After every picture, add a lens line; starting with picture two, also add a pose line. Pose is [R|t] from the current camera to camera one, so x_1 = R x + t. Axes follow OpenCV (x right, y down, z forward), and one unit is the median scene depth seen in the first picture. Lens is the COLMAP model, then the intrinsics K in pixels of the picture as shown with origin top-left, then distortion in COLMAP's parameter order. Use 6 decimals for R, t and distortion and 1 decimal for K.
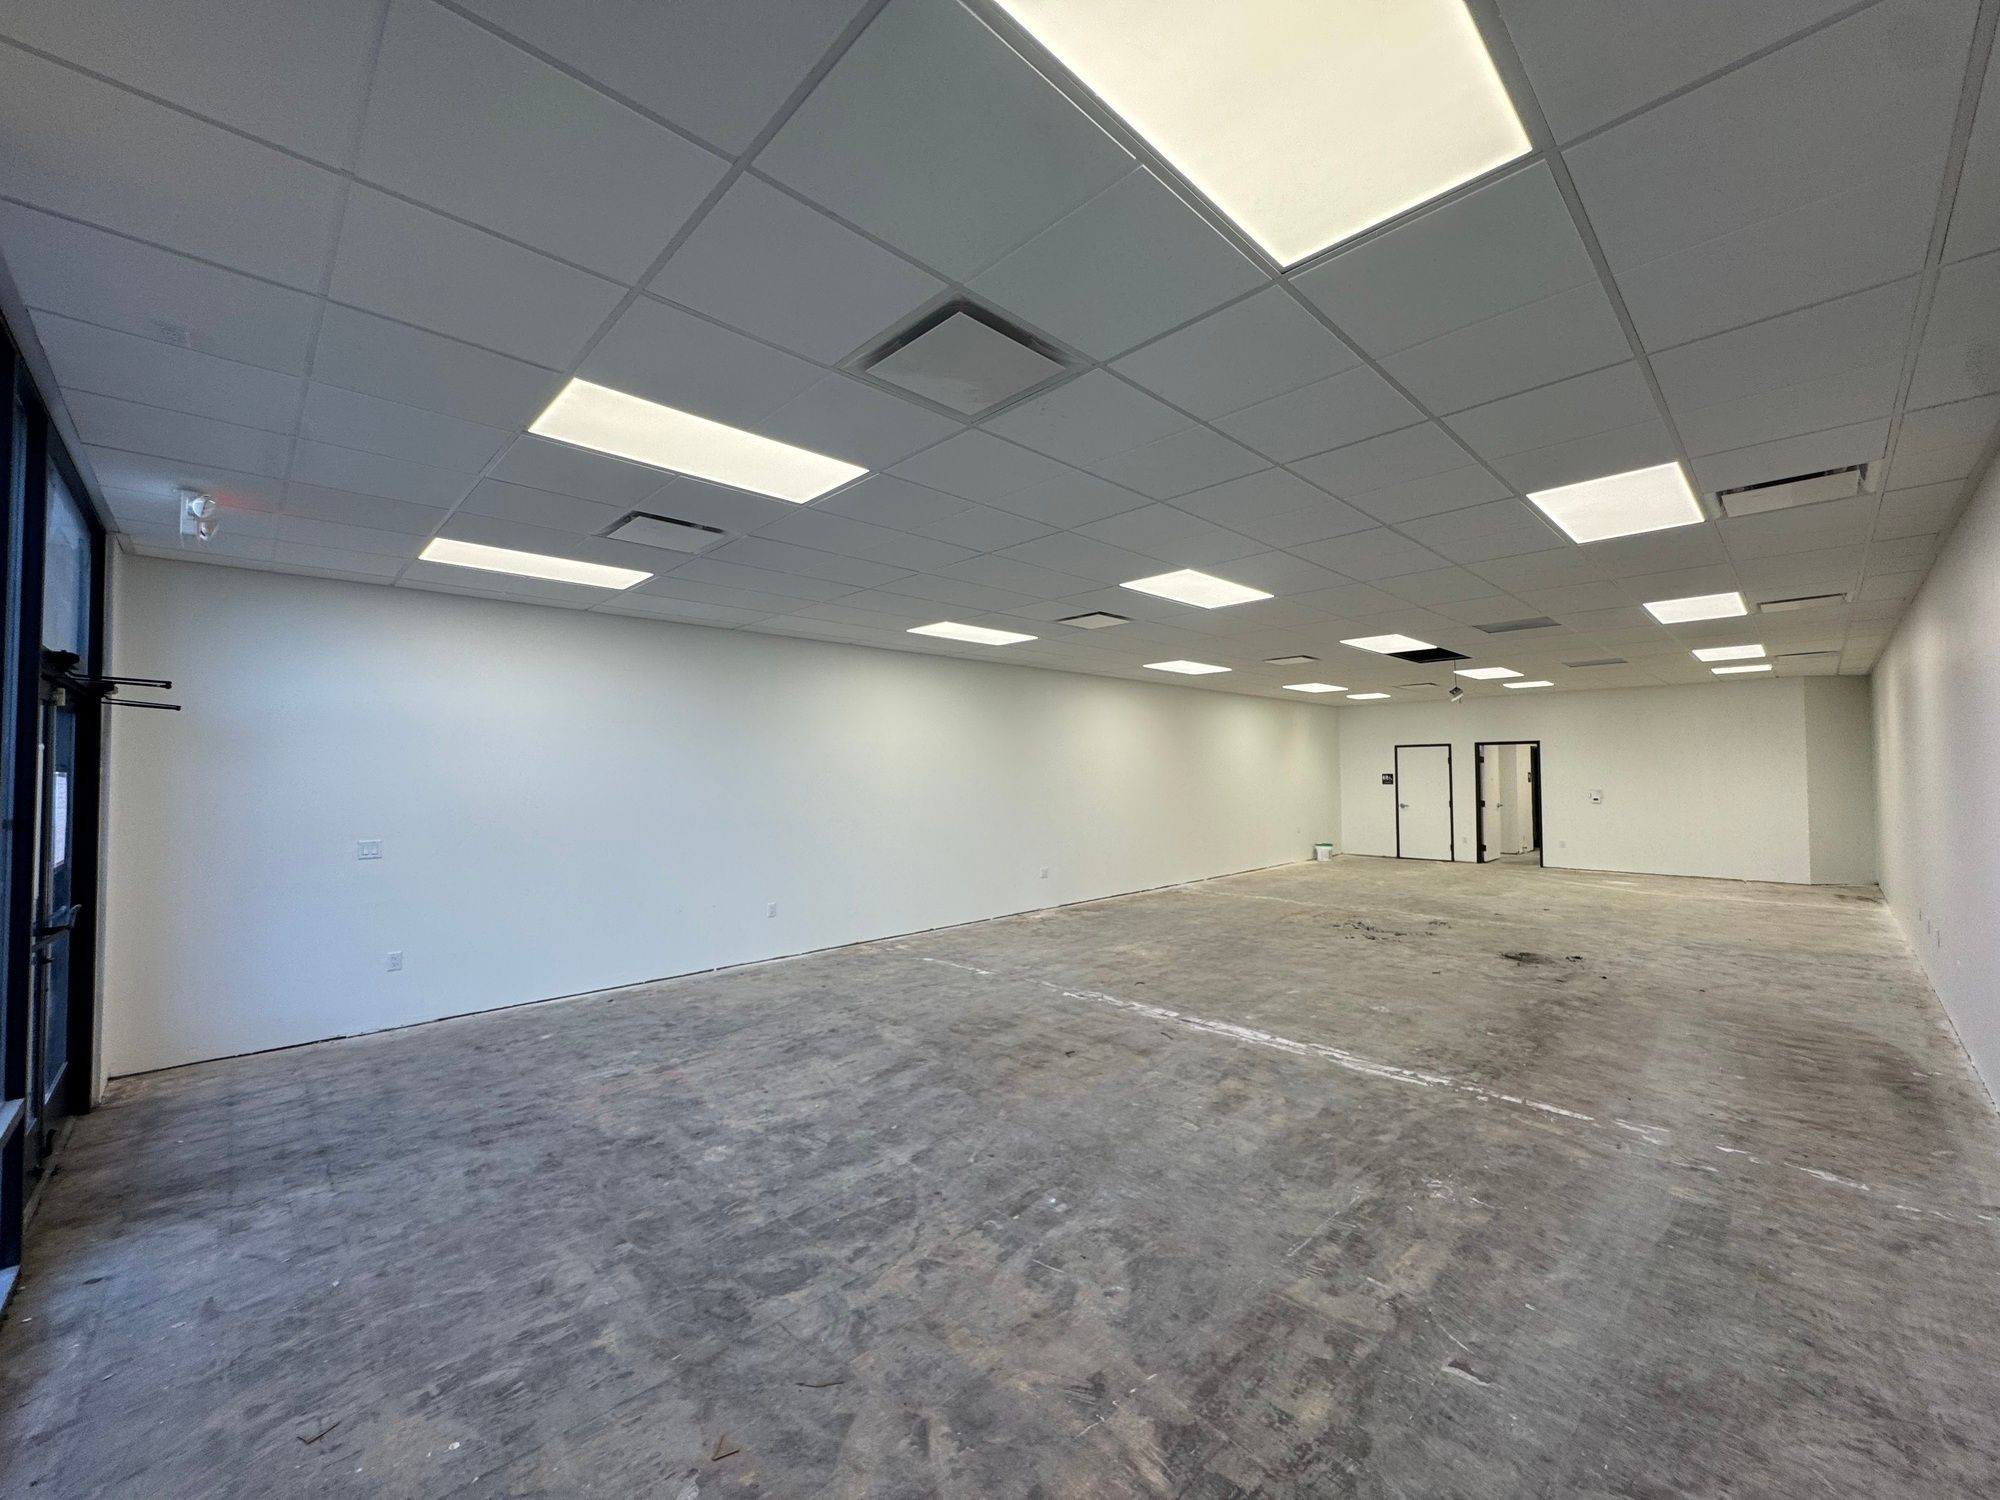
lens RADIAL K [[797.0, 0, 997.3], [0, 797.0, 752.2], [0, 0, 1]] dist [0.000777, 0.000298]
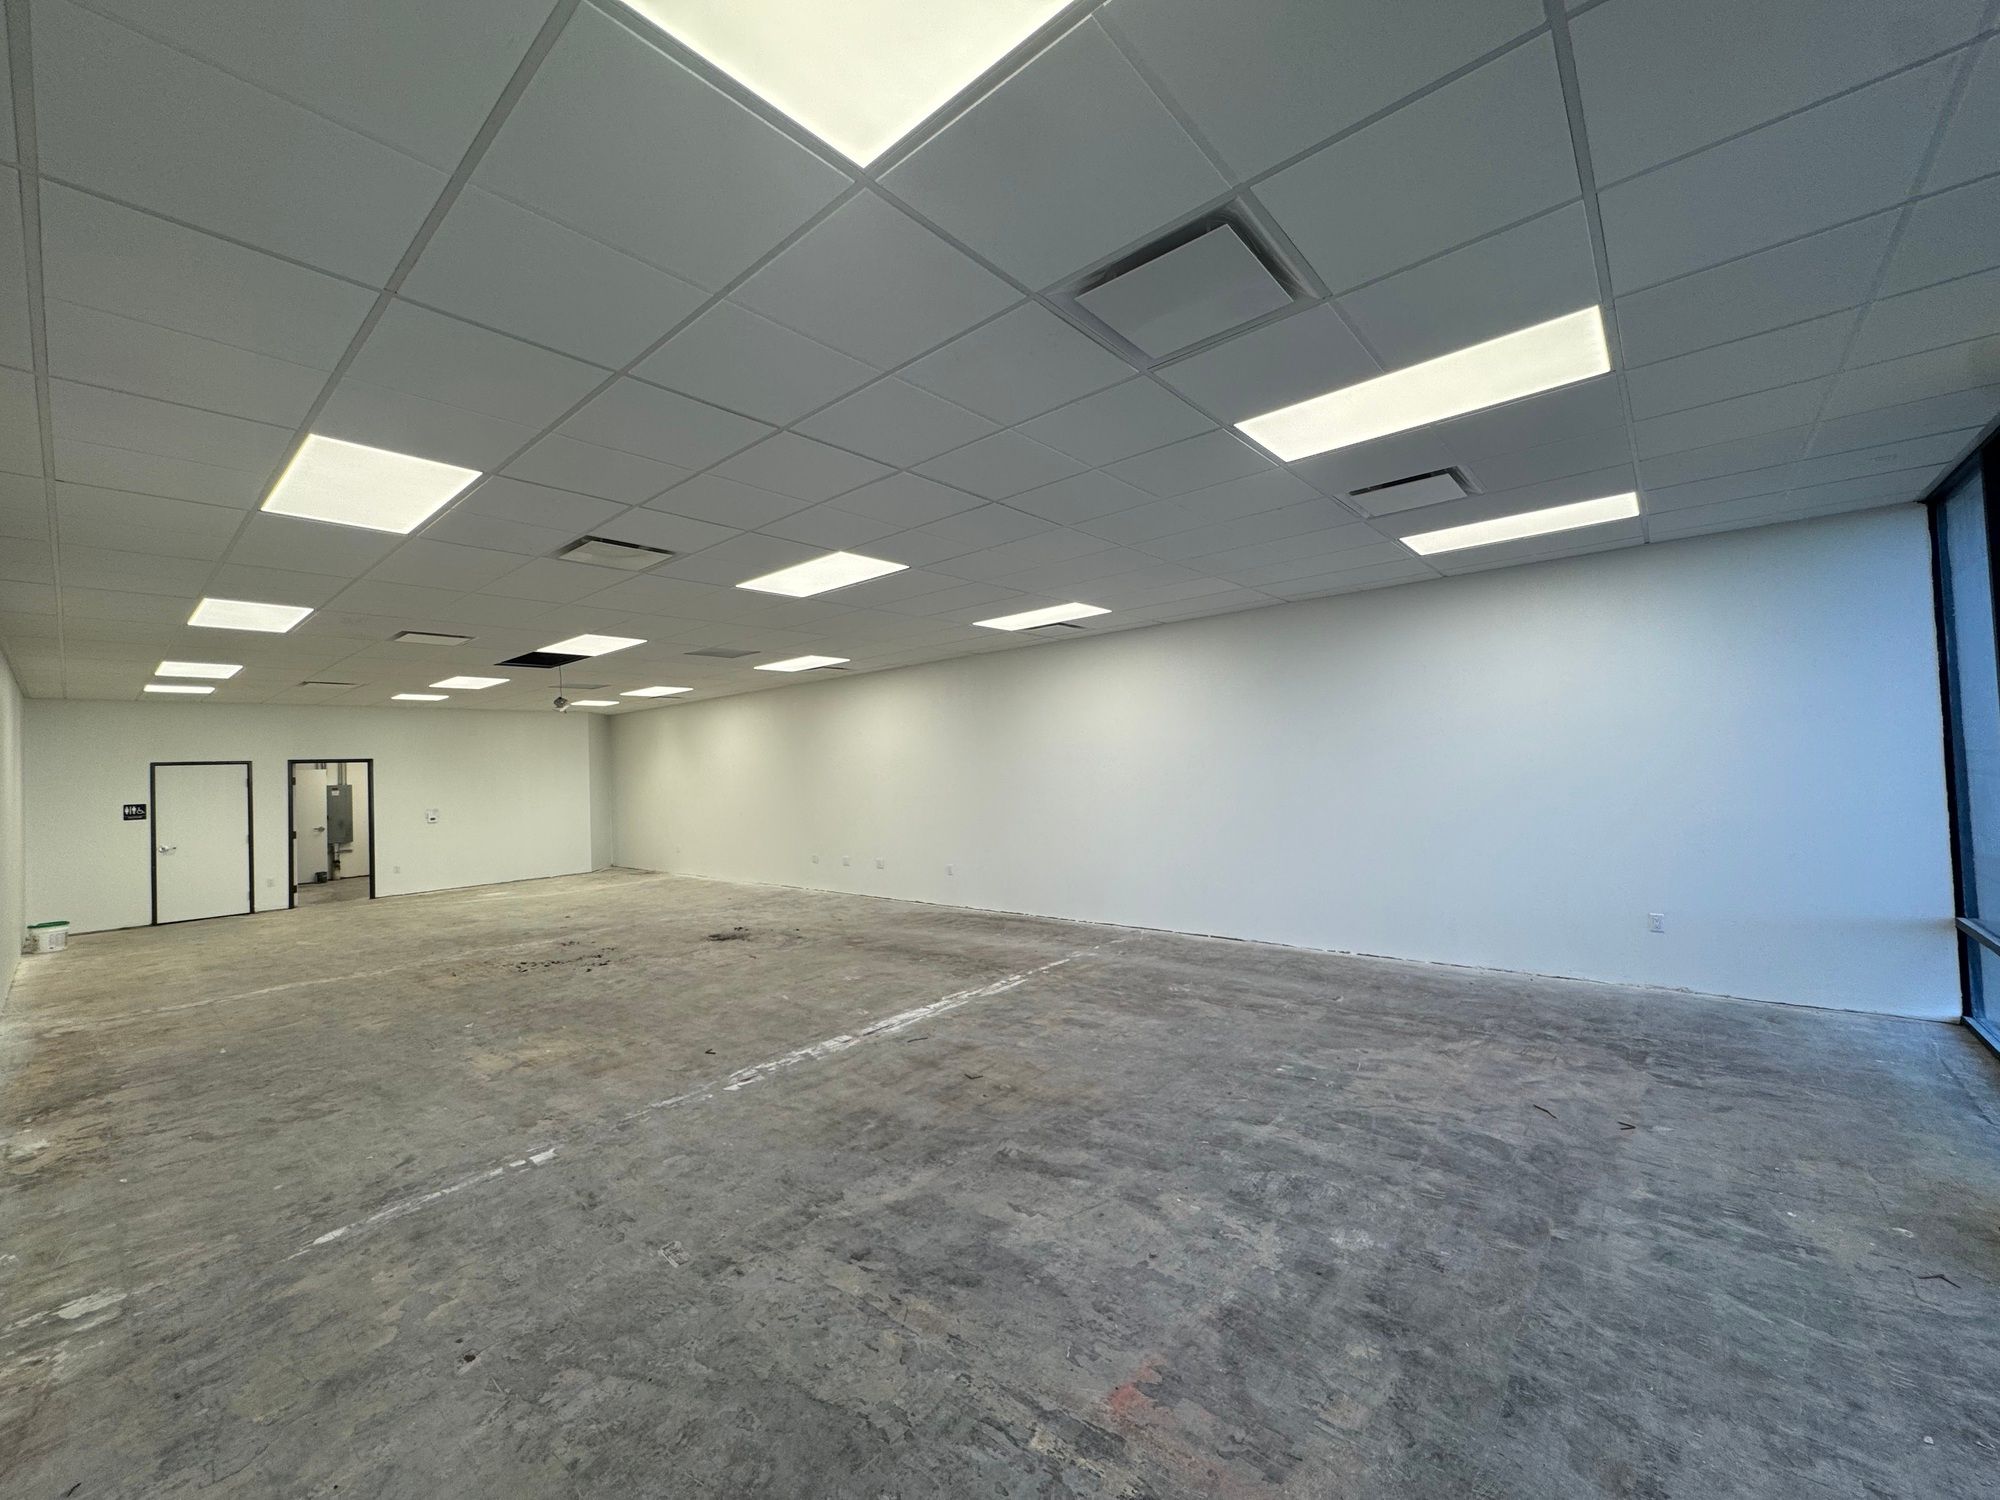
lens RADIAL K [[797.0, 0, 996.2], [0, 797.0, 742.2], [0, 0, 1]] dist [0.000777, 0.000298]
pose [[-0.092879, 0.043085, 0.994745, -1.051374], [0.011949, 0.999040, -0.042155, 0.046293], [-0.995606, 0.007971, -0.093305, 1.335463]]
